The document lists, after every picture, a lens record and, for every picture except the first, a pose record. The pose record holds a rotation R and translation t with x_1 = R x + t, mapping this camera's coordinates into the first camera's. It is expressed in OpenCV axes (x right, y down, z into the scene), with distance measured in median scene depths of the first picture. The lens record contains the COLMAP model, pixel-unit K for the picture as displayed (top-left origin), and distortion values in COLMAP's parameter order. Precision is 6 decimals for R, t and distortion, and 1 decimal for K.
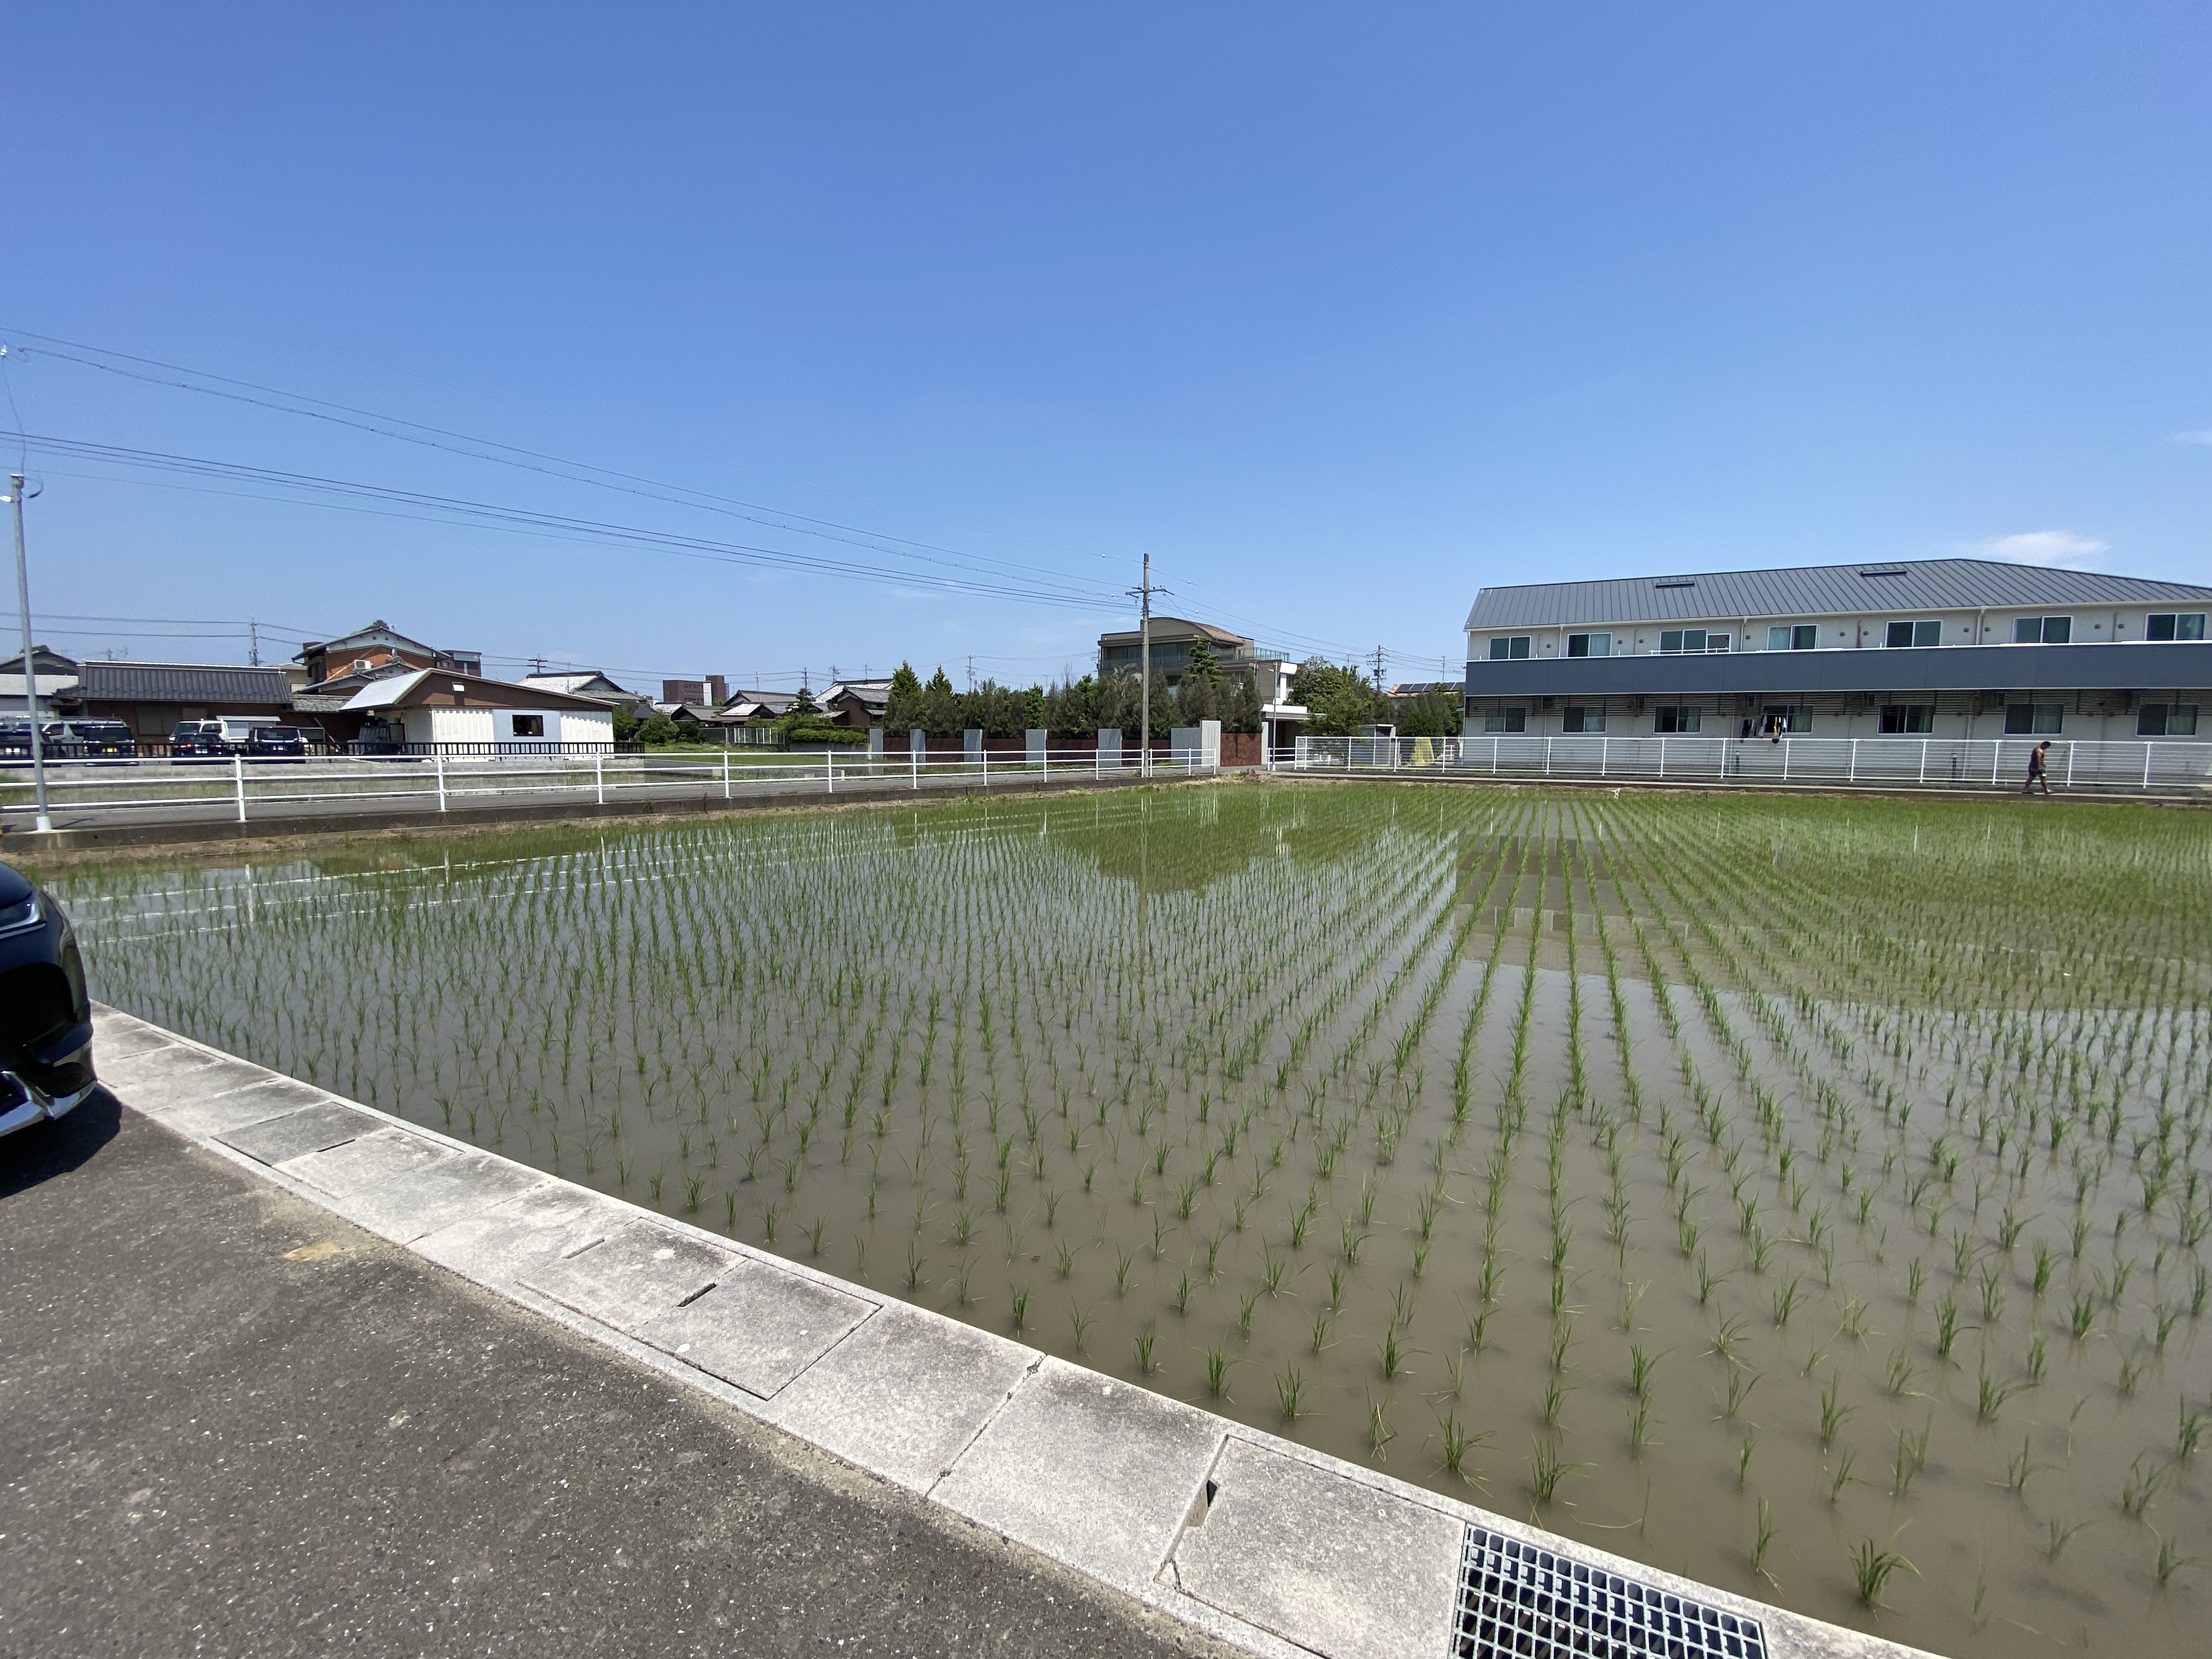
lens RADIAL K [[894.3, 0, 1106.0], [0, 894.3, 829.5], [0, 0, 1]] dist [0.047467, -0.037781]
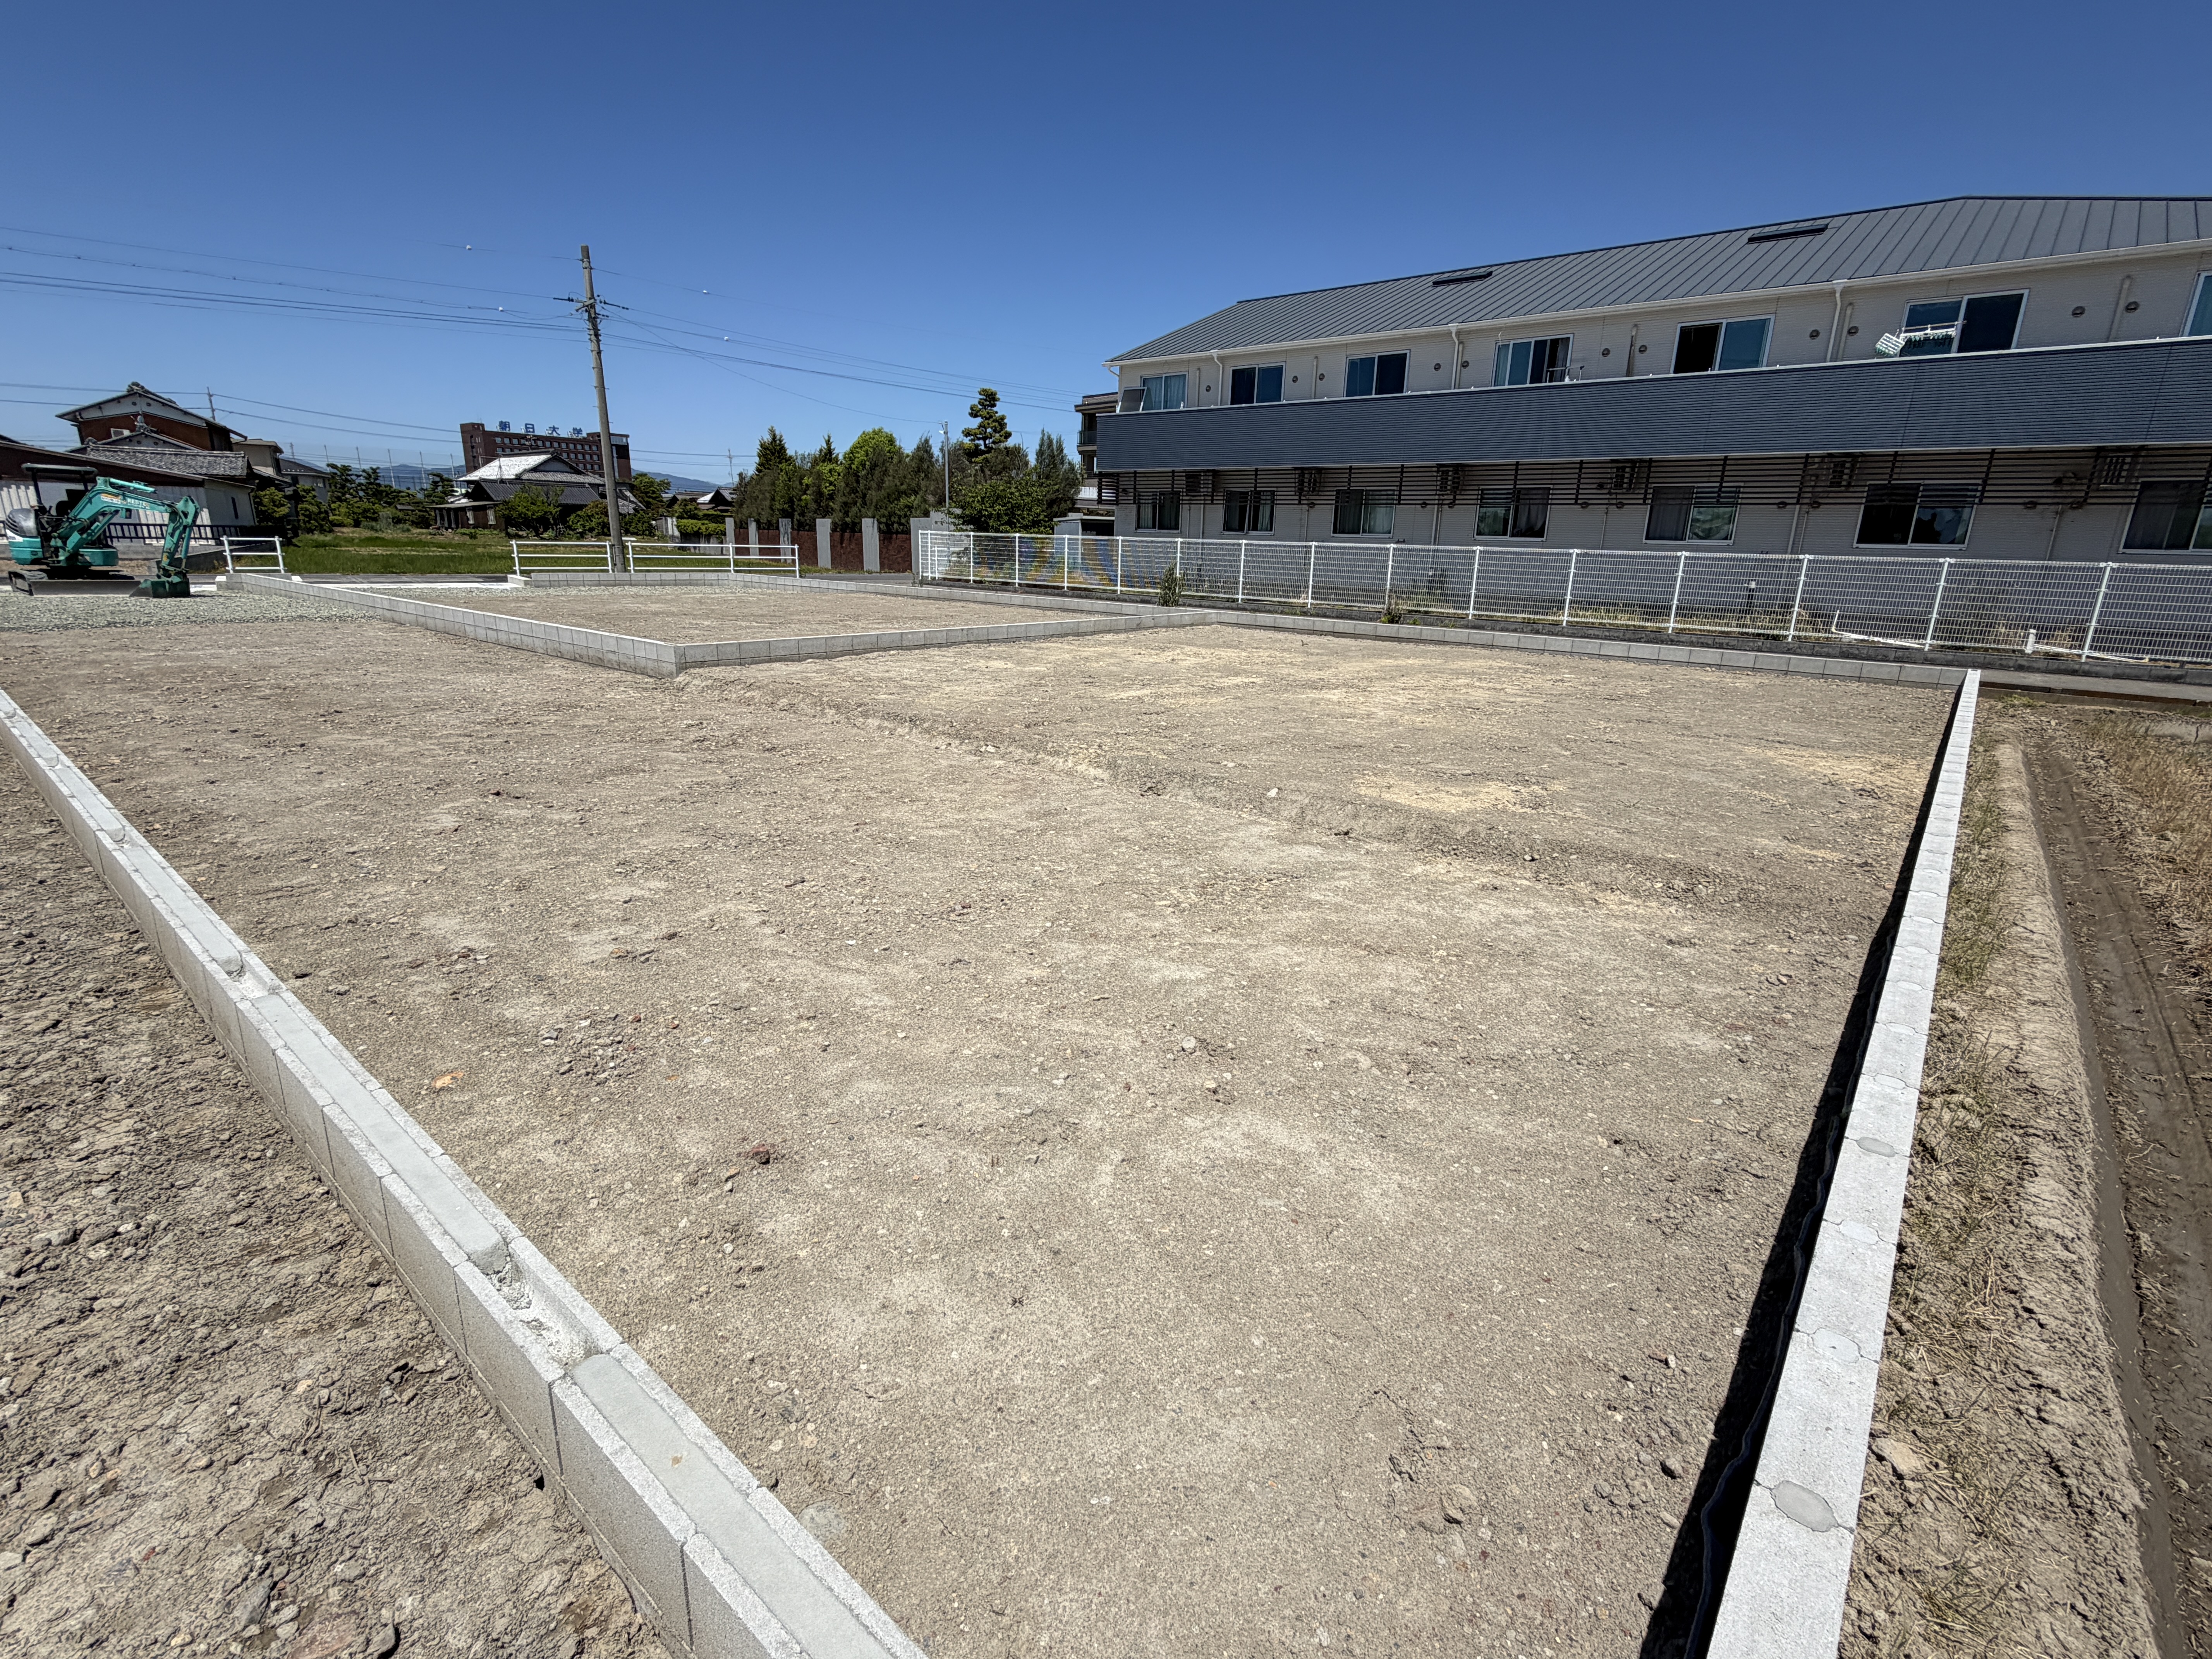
lens RADIAL K [[1026.8, 0, 1110.3], [0, 1026.8, 825.9], [0, 0, 1]] dist [0.003127, 0.000124]
pose [[0.973694, 0.078980, -0.213733, 0.399083], [-0.041626, 0.983877, 0.173935, -0.016952], [0.224024, -0.160462, 0.961283, 0.171201]]
